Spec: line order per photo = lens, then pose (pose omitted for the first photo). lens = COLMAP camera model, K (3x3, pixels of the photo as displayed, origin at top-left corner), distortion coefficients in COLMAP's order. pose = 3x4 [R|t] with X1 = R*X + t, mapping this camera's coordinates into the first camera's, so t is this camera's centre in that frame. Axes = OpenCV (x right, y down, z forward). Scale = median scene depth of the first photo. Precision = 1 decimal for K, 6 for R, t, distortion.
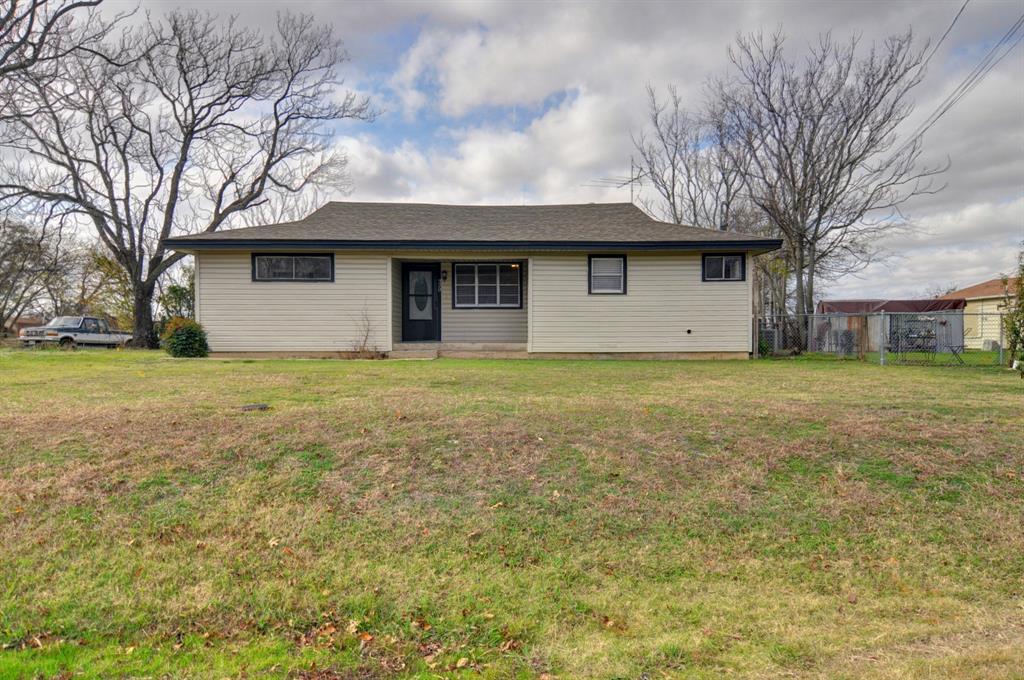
lens RADIAL K [[725.6, 0, 512.0], [0, 725.6, 348.8], [0, 0, 1]] dist [0.057401, -0.004167]
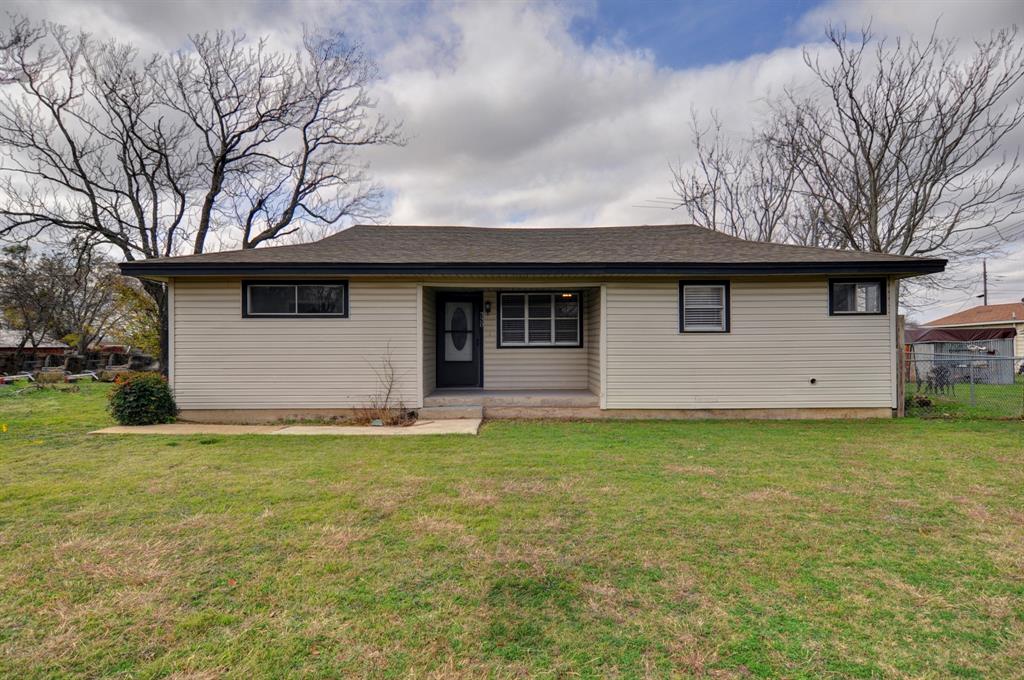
lens RADIAL K [[550.7, 0, 512.5], [0, 550.7, 342.6], [0, 0, 1]] dist [0.027300, -0.012845]
pose [[0.999961, -0.002789, -0.008366, -0.064608], [0.002581, 0.999690, -0.024773, -0.049600], [0.008433, 0.024750, 0.999658, 0.411436]]
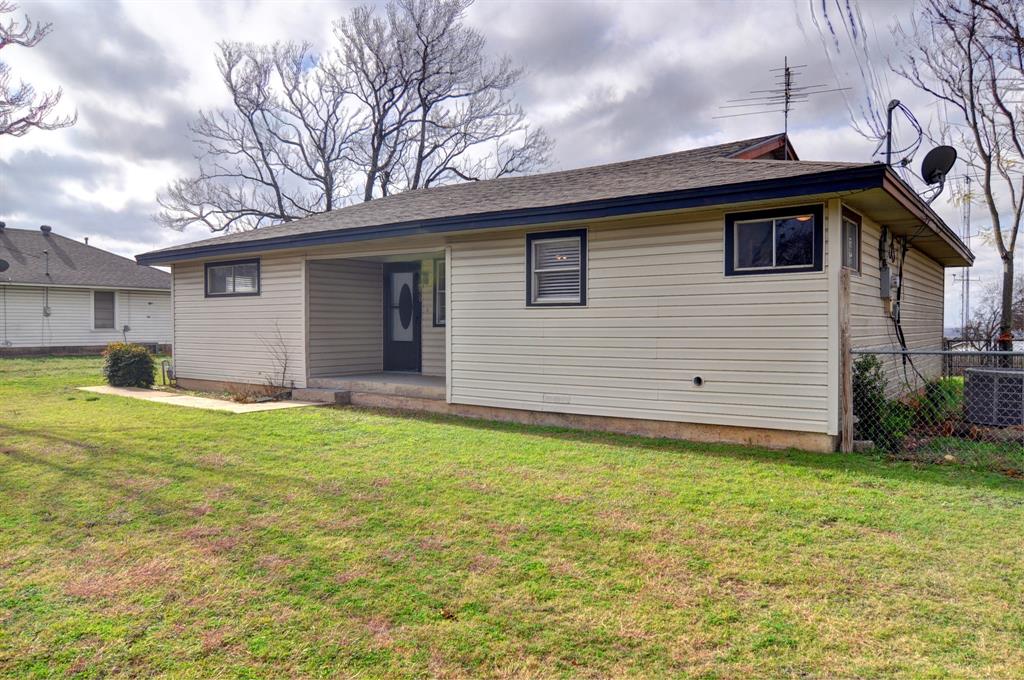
lens RADIAL K [[725.6, 0, 516.7], [0, 725.6, 338.9], [0, 0, 1]] dist [0.057401, -0.004167]
pose [[0.788568, 0.012175, -0.614827, 0.436660], [-0.015037, 0.999887, 0.000515, -0.048672], [0.614764, 0.008839, 0.788662, 0.542908]]
